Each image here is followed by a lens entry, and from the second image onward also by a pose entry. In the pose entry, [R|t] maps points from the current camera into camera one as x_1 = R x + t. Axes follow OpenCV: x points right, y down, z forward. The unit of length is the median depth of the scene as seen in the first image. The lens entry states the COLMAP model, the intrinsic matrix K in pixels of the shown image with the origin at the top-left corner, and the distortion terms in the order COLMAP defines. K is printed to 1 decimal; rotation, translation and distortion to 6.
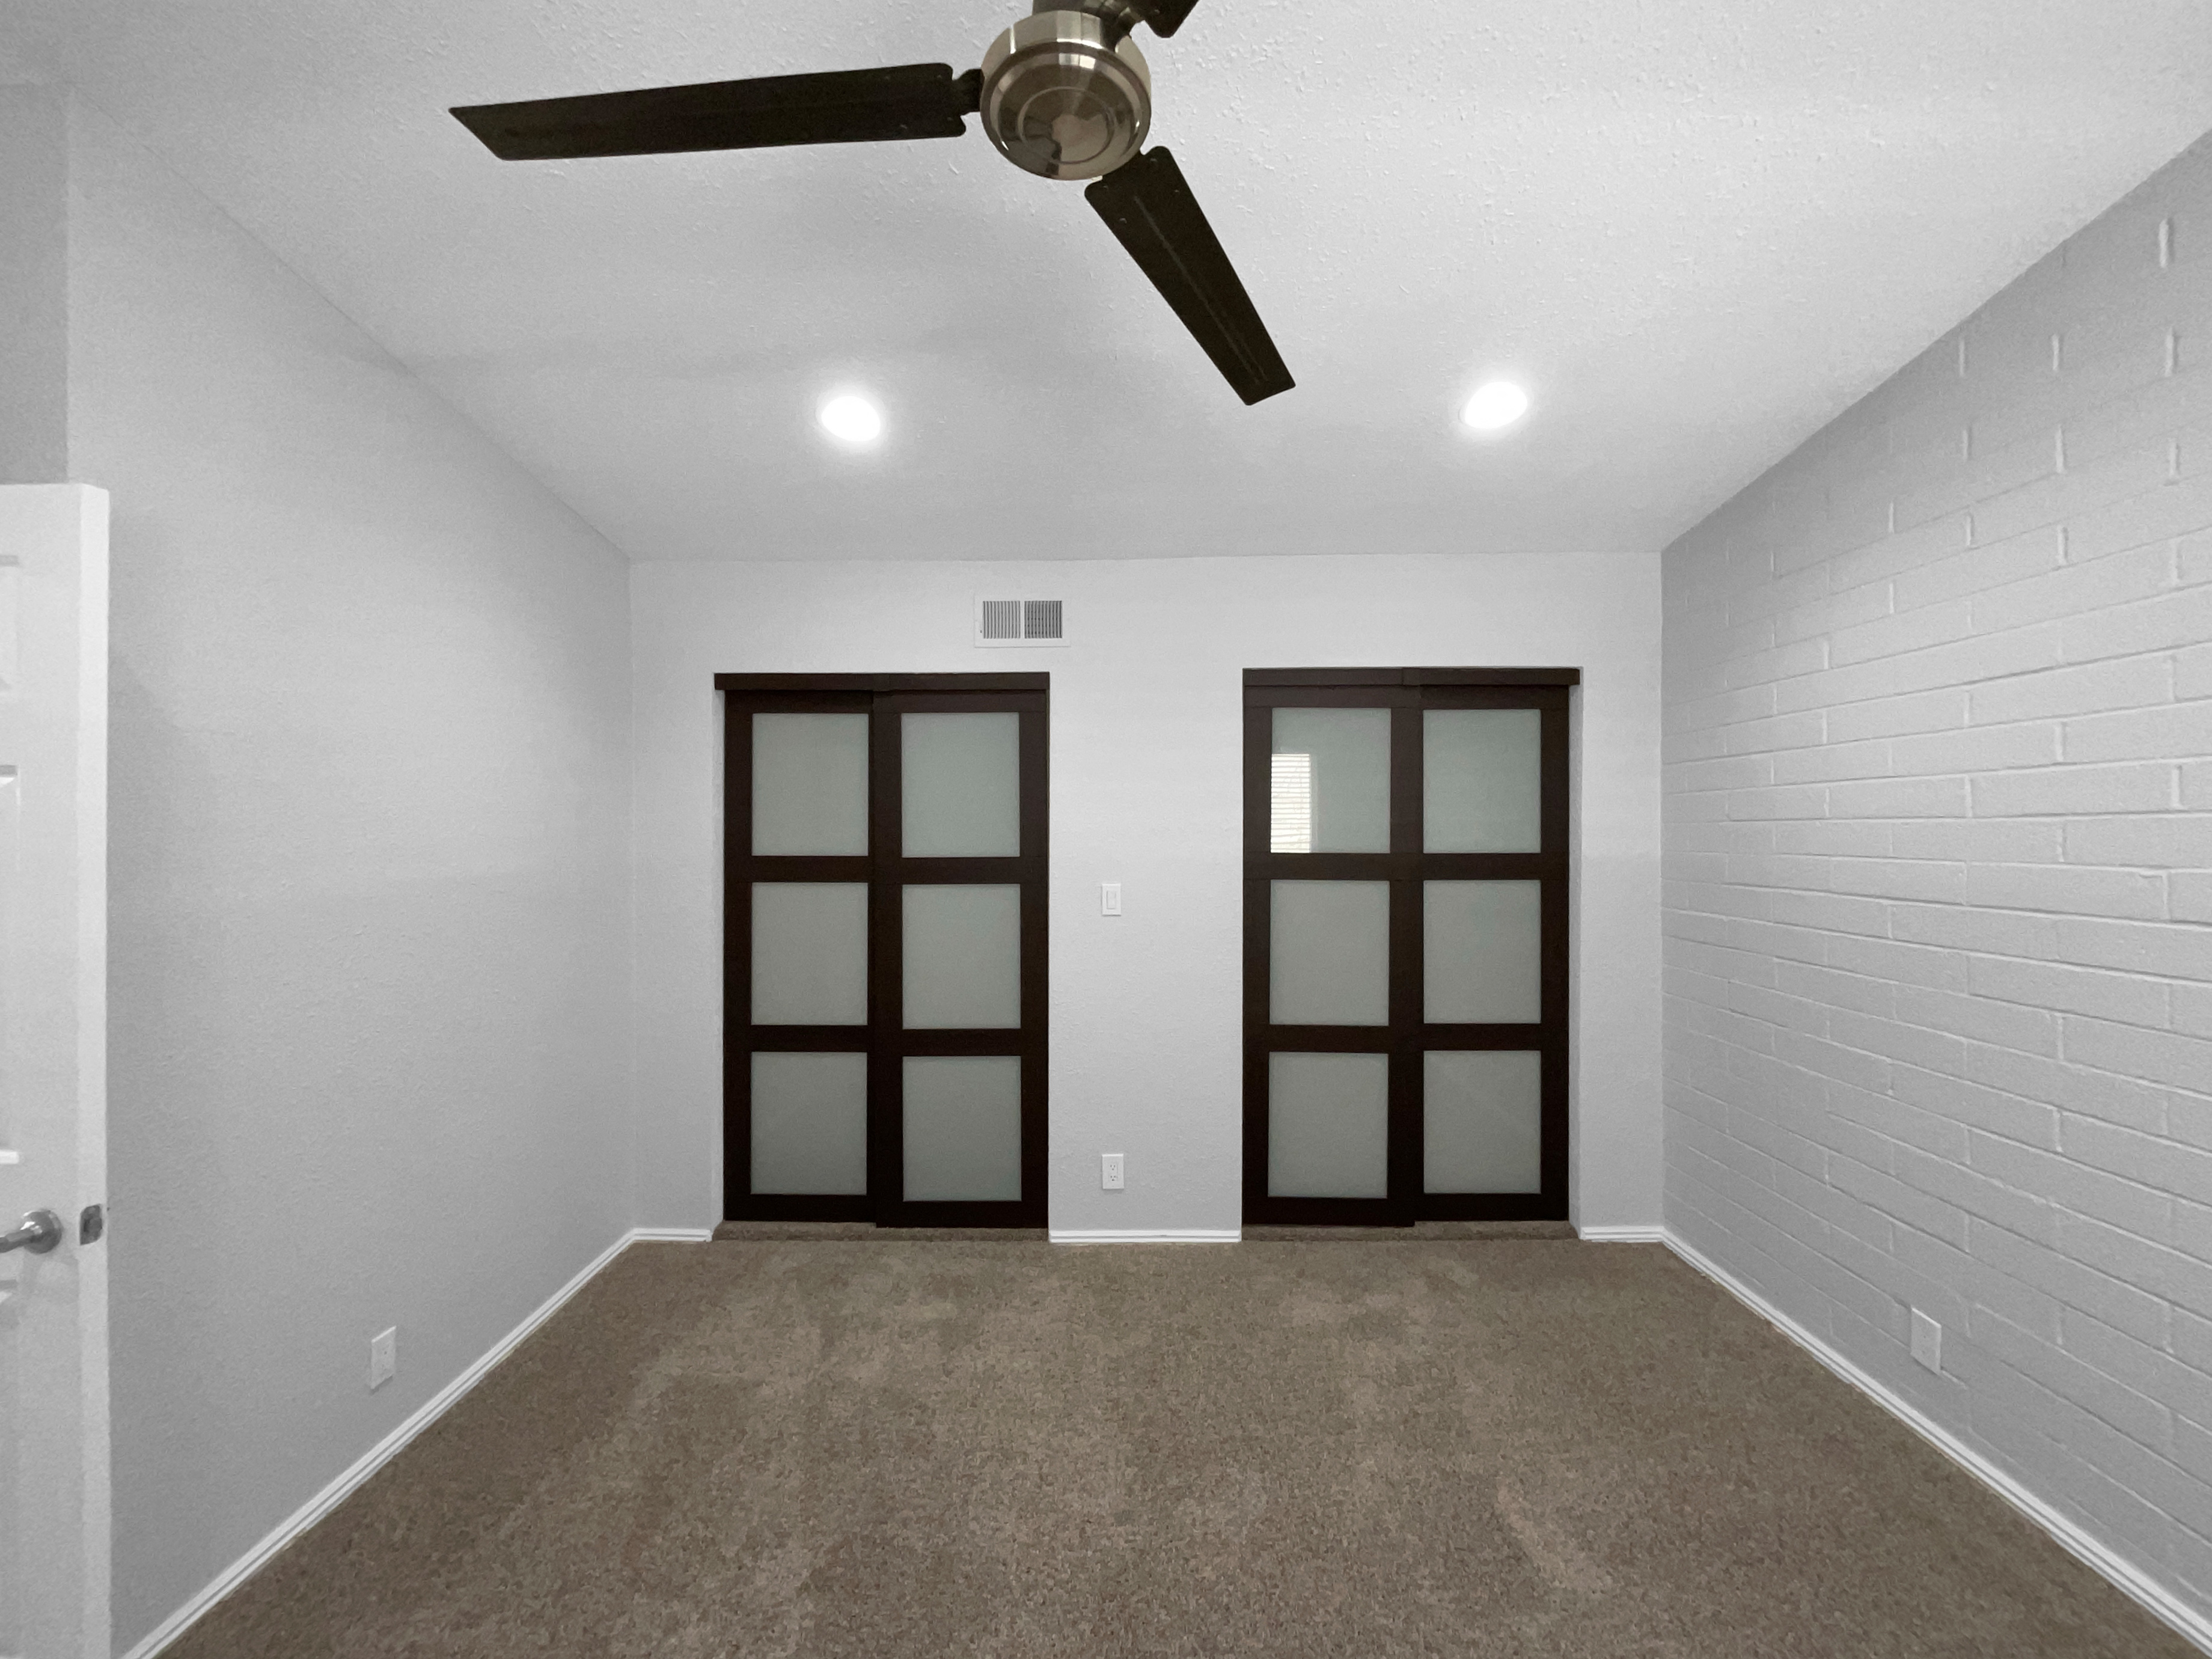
lens RADIAL K [[903.4, 0, 1101.8], [0, 903.4, 829.0], [0, 0, 1]] dist [0.001546, -0.000275]
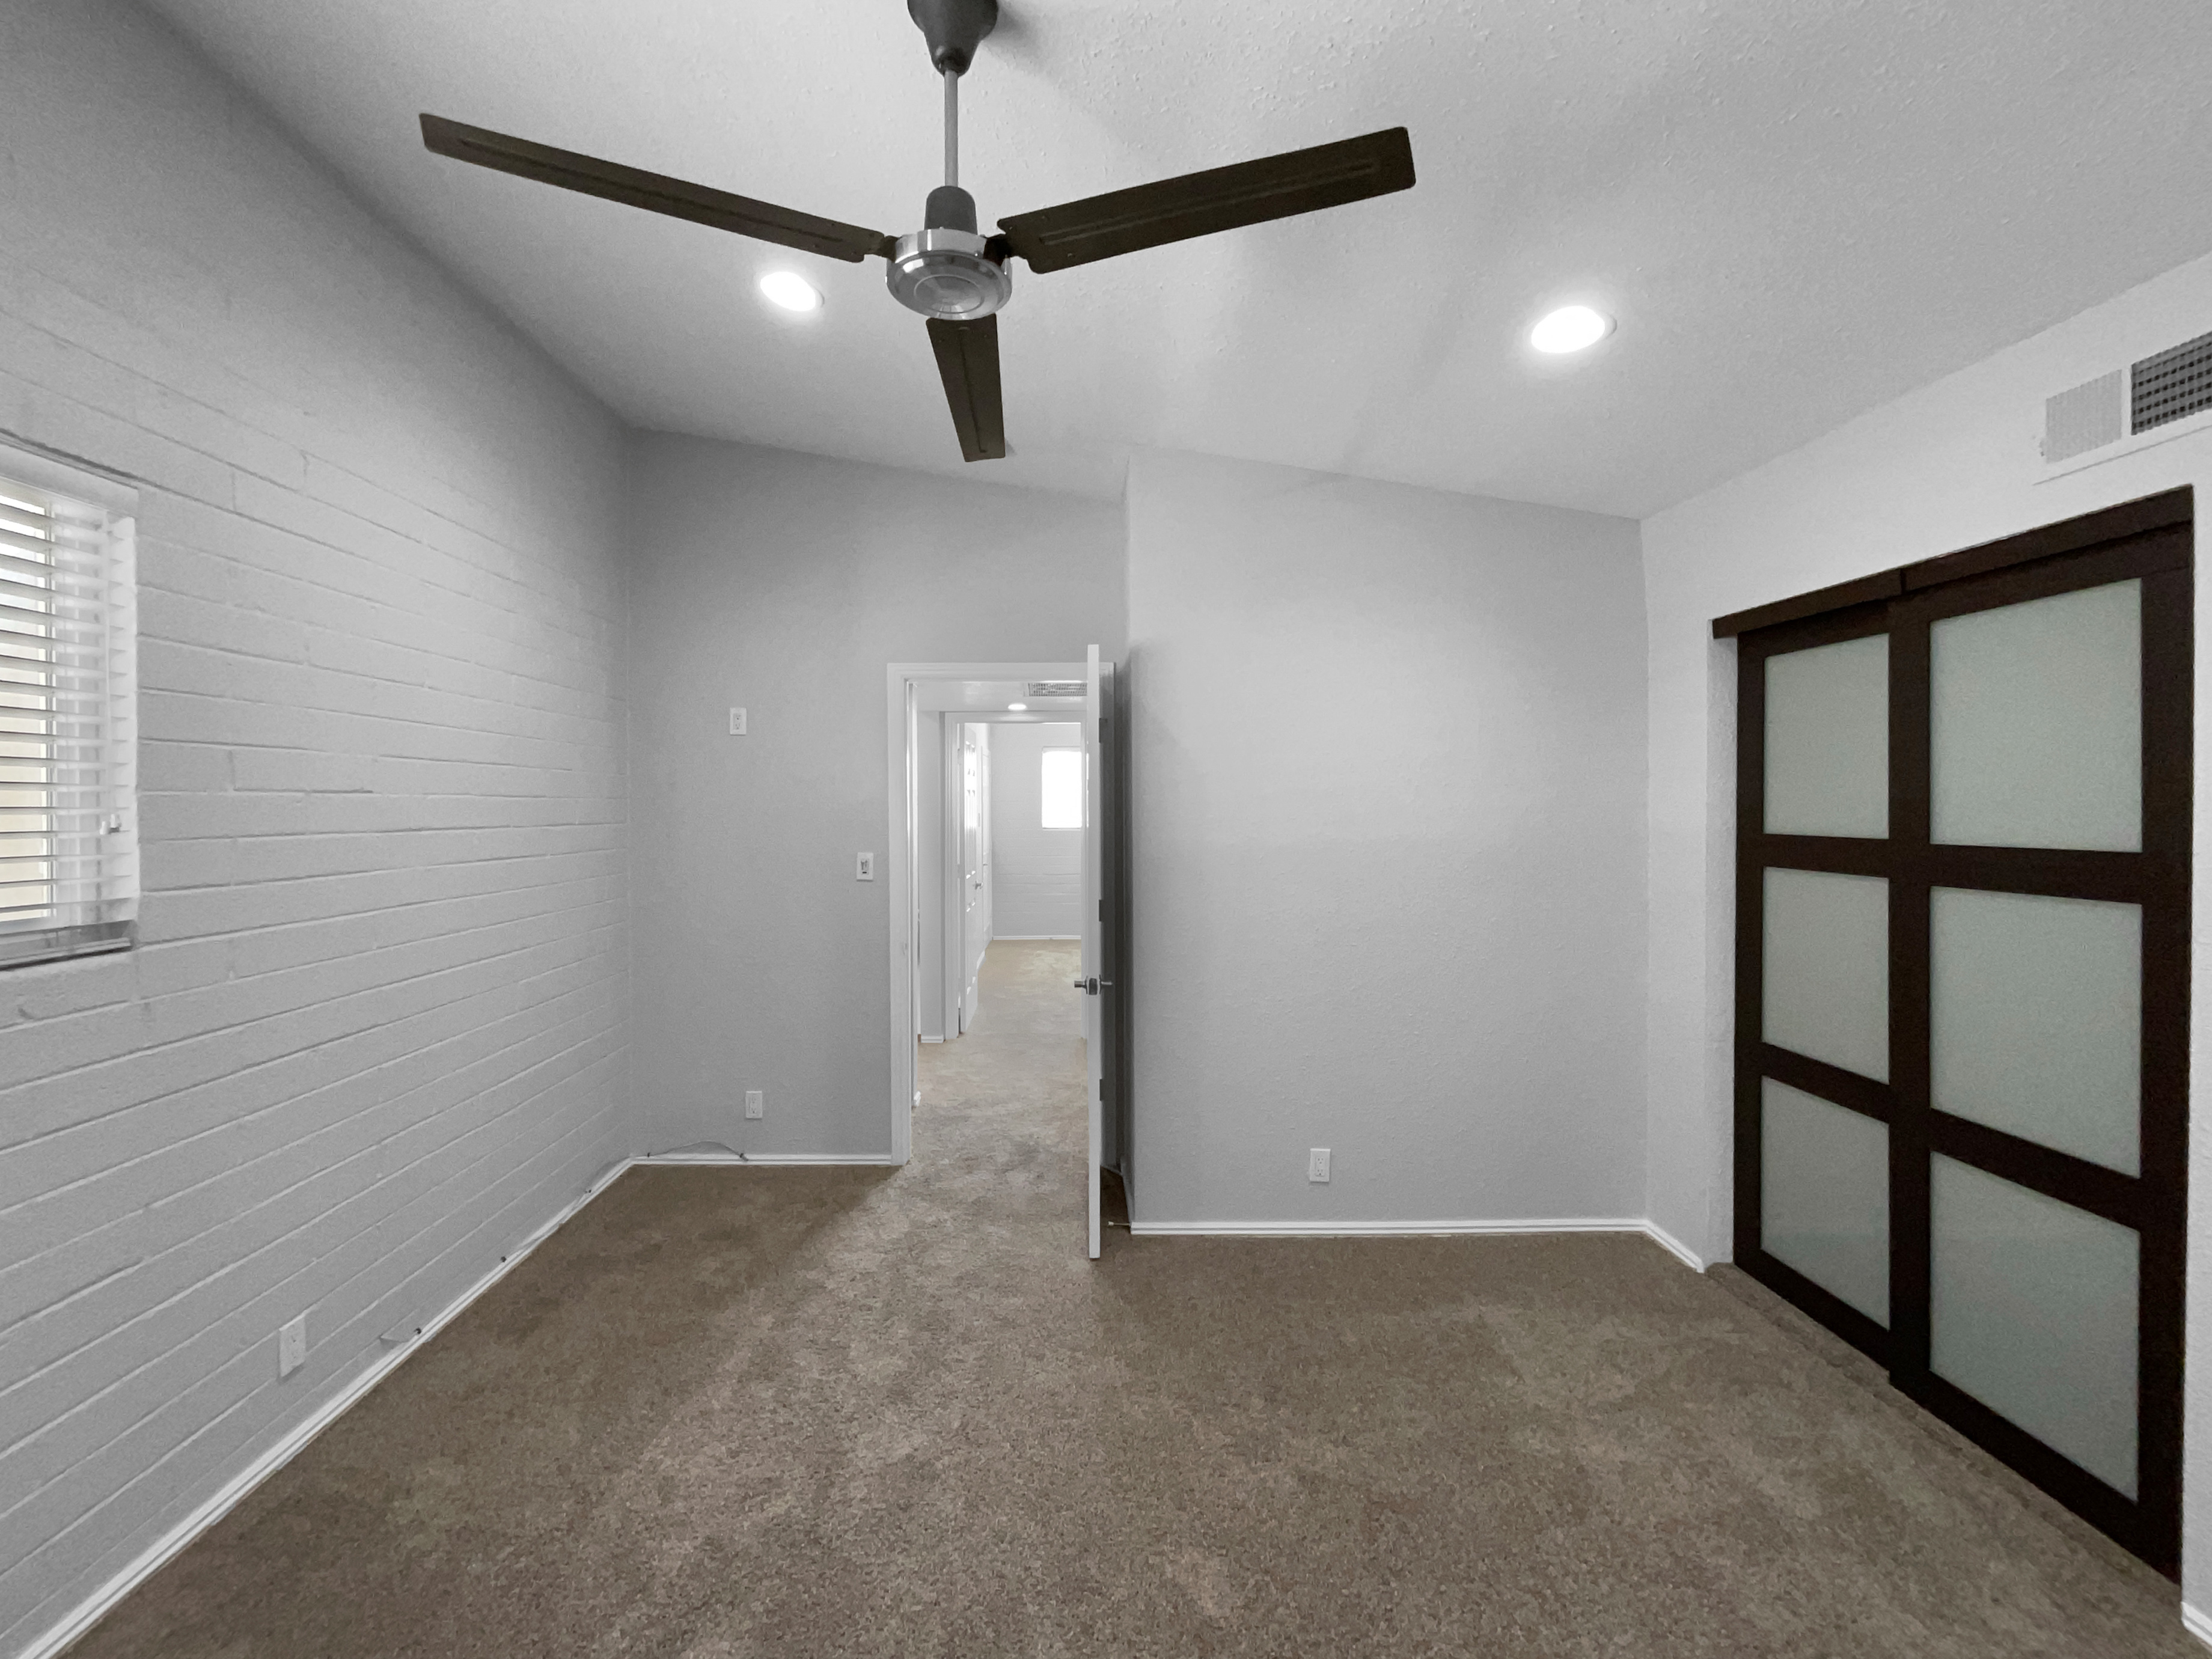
lens RADIAL K [[903.4, 0, 1056.7], [0, 903.4, 809.0], [0, 0, 1]] dist [0.001546, -0.000275]
pose [[0.012412, 0.007945, -0.999891, 0.424283], [0.005240, 0.999954, 0.008011, -0.002341], [0.999909, -0.005339, 0.012370, 0.363300]]
